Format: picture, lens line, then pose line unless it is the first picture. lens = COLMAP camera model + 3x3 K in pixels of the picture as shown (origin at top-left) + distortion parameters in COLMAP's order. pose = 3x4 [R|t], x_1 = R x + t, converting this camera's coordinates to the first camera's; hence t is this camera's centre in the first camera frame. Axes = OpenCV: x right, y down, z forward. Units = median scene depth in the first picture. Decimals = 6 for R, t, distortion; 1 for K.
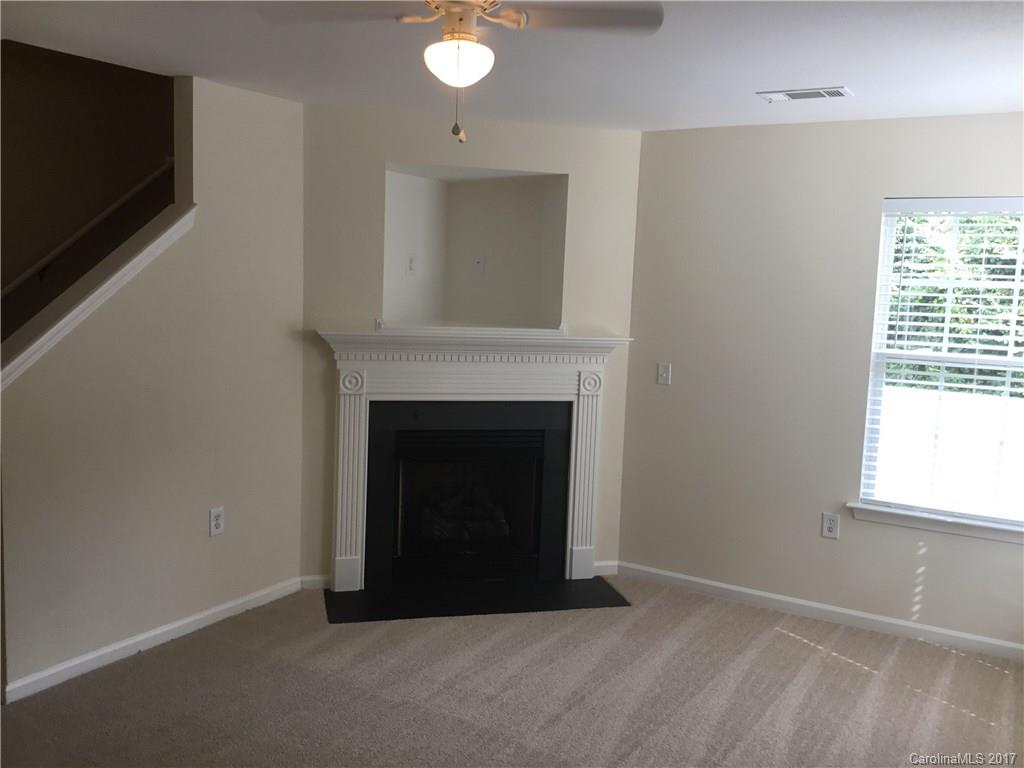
lens RADIAL K [[921.1, 0, 512.0], [0, 921.1, 384.0], [0, 0, 1]] dist [0.089990, -0.176764]
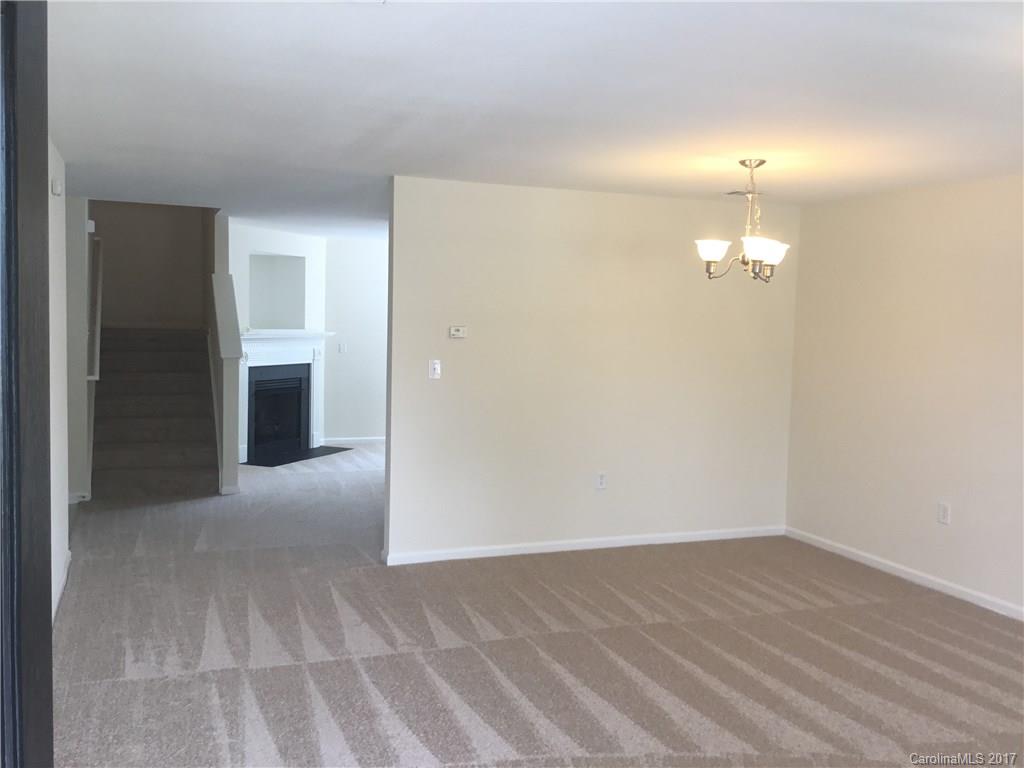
lens RADIAL K [[921.1, 0, 512.0], [0, 921.1, 384.0], [0, 0, 1]] dist [0.089990, -0.176764]
pose [[0.607378, -0.081424, 0.790229, -1.450474], [0.091999, 0.995250, 0.031838, 0.045192], [-0.789068, 0.053363, 0.611984, -0.718667]]
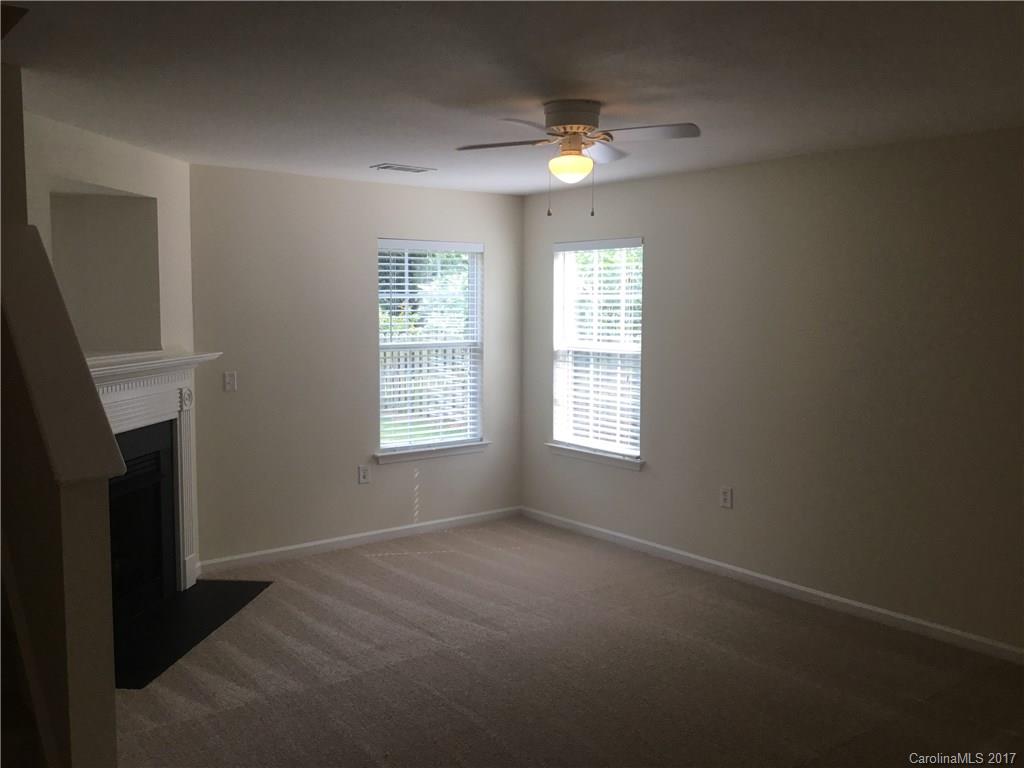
lens RADIAL K [[921.1, 0, 512.0], [0, 921.1, 384.0], [0, 0, 1]] dist [0.089990, -0.176764]
pose [[0.353075, -0.120339, 0.927824, -0.826392], [0.118267, 0.989479, 0.083330, -0.066435], [-0.928090, 0.080310, 0.363592, 0.292708]]
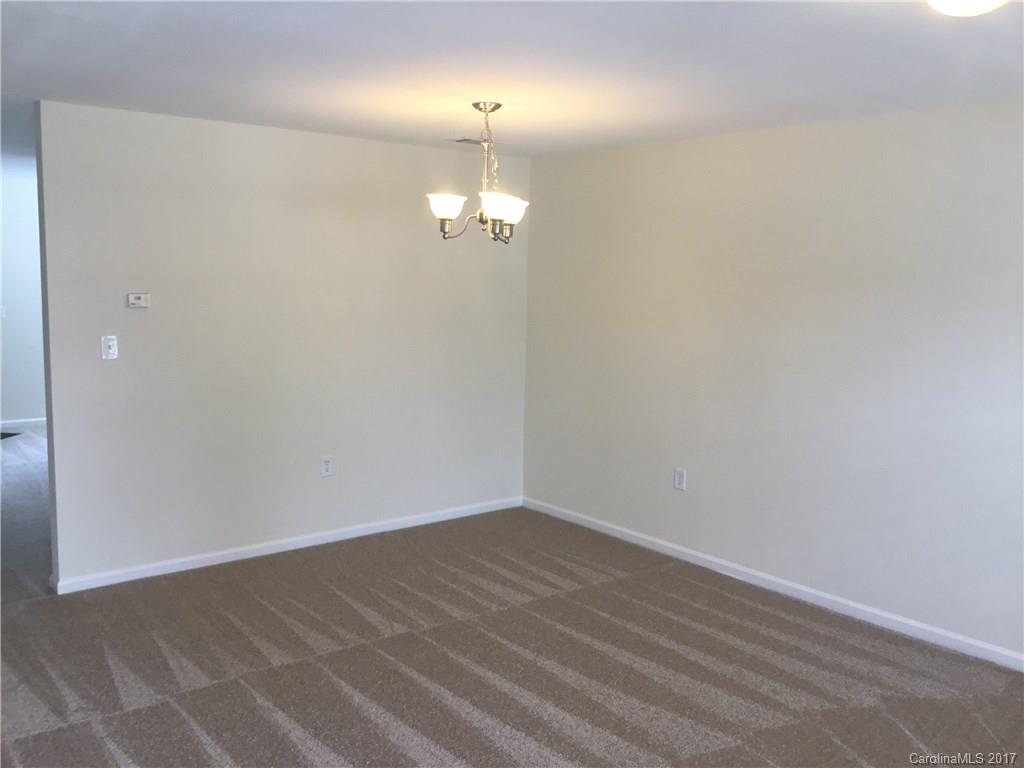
lens RADIAL K [[921.1, 0, 512.0], [0, 921.1, 384.0], [0, 0, 1]] dist [0.089990, -0.176764]
pose [[0.344666, -0.145858, 0.927324, -1.304902], [0.102457, 0.987799, 0.117289, 0.018684], [-0.933117, 0.054585, 0.355405, -0.629144]]
